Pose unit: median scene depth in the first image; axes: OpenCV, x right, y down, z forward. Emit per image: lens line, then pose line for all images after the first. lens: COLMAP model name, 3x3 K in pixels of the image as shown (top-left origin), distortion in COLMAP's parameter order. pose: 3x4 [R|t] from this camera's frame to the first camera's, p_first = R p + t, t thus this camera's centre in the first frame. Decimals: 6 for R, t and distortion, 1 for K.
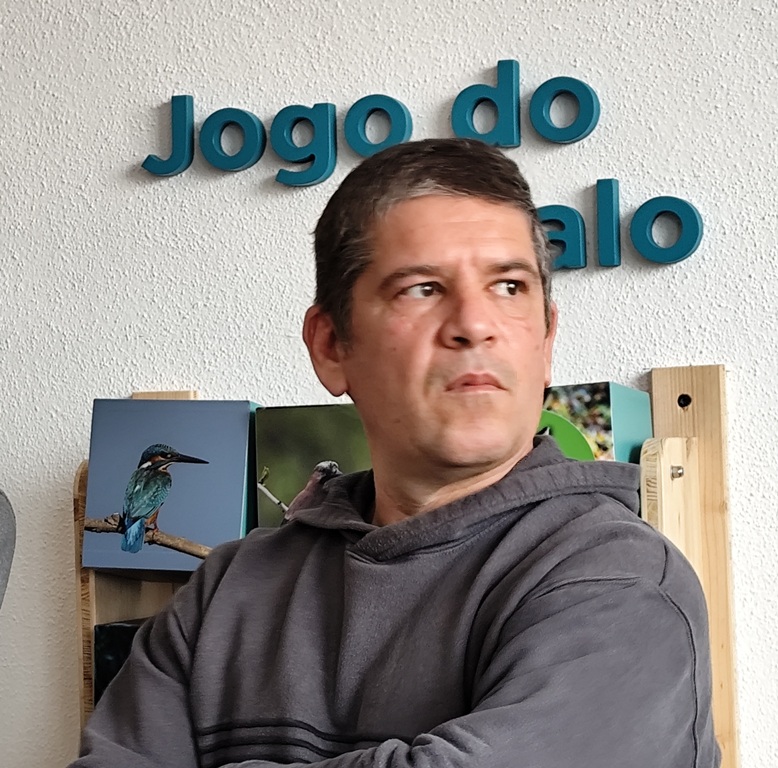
lens RADIAL K [[2132.5, 0, 389.0], [0, 2132.5, 383.8], [0, 0, 1]] dist [0.097399, 0.000000]
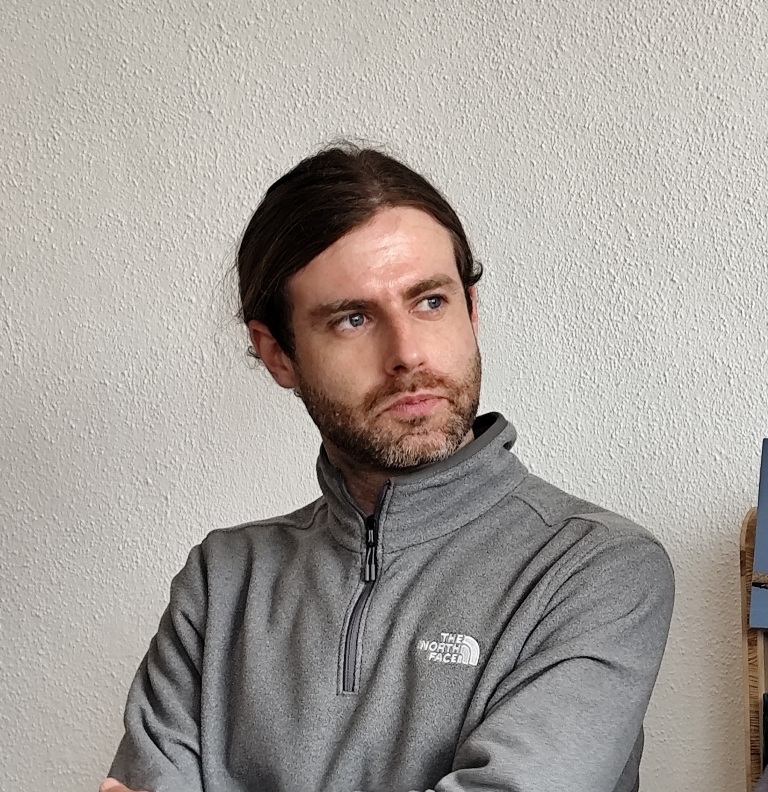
lens RADIAL K [[1907.9, 0, 384.0], [0, 1907.9, 396.6], [0, 0, 1]] dist [-0.048902, 0.000000]
pose [[0.944656, 0.000296, -0.328061, -0.028378], [-0.004877, 0.999902, -0.013139, 0.000295], [0.328025, 0.014012, 0.944565, 0.208585]]
